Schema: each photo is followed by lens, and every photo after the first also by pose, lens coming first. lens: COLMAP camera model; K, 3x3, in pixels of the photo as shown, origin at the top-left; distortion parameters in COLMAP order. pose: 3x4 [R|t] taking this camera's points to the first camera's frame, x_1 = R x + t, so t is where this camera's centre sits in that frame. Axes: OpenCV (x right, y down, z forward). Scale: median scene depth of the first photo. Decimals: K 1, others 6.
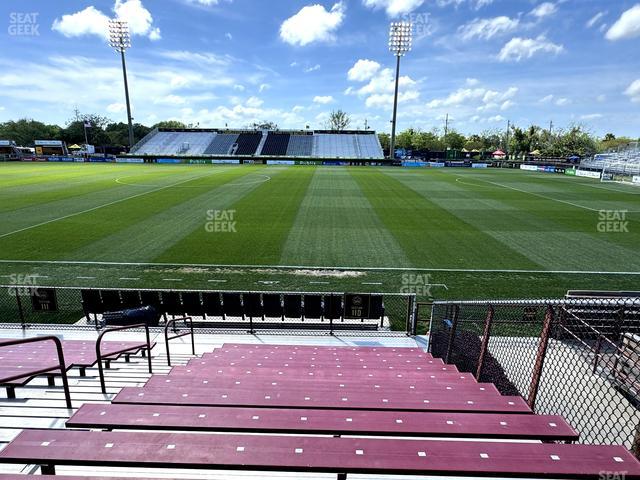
lens RADIAL K [[365.1, 0, 322.2], [0, 365.1, 237.7], [0, 0, 1]] dist [-0.002609, 0.000420]
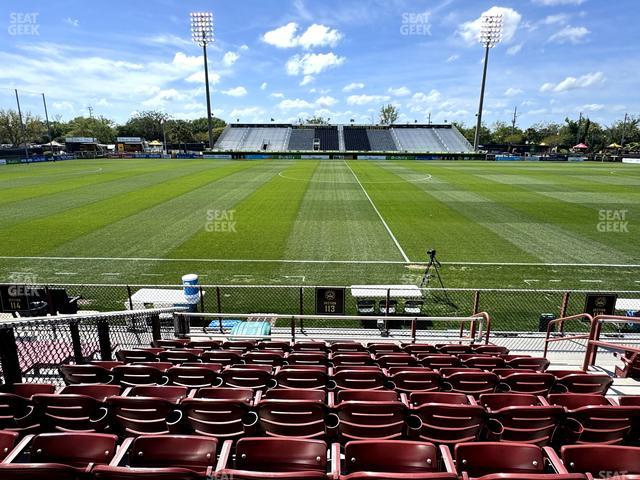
lens RADIAL K [[365.1, 0, 322.2], [0, 365.1, 237.7], [0, 0, 1]] dist [-0.002609, 0.000420]
pose [[0.999931, -0.005813, -0.010207, -0.226811], [0.005927, 0.999919, 0.011243, -0.002475], [0.010141, -0.011303, 0.999885, 0.012999]]
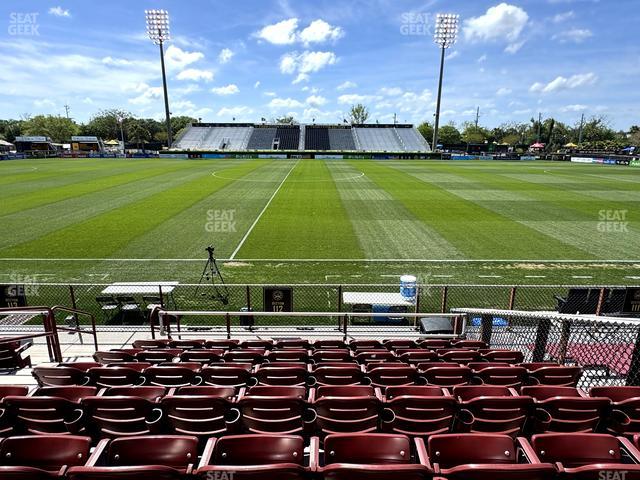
lens RADIAL K [[365.1, 0, 322.2], [0, 365.1, 237.7], [0, 0, 1]] dist [-0.002609, 0.000420]
pose [[0.999573, -0.014385, 0.025451, -0.152786], [0.014061, 0.999818, 0.012879, -0.000842], [-0.025632, -0.012516, 0.999593, 0.010972]]
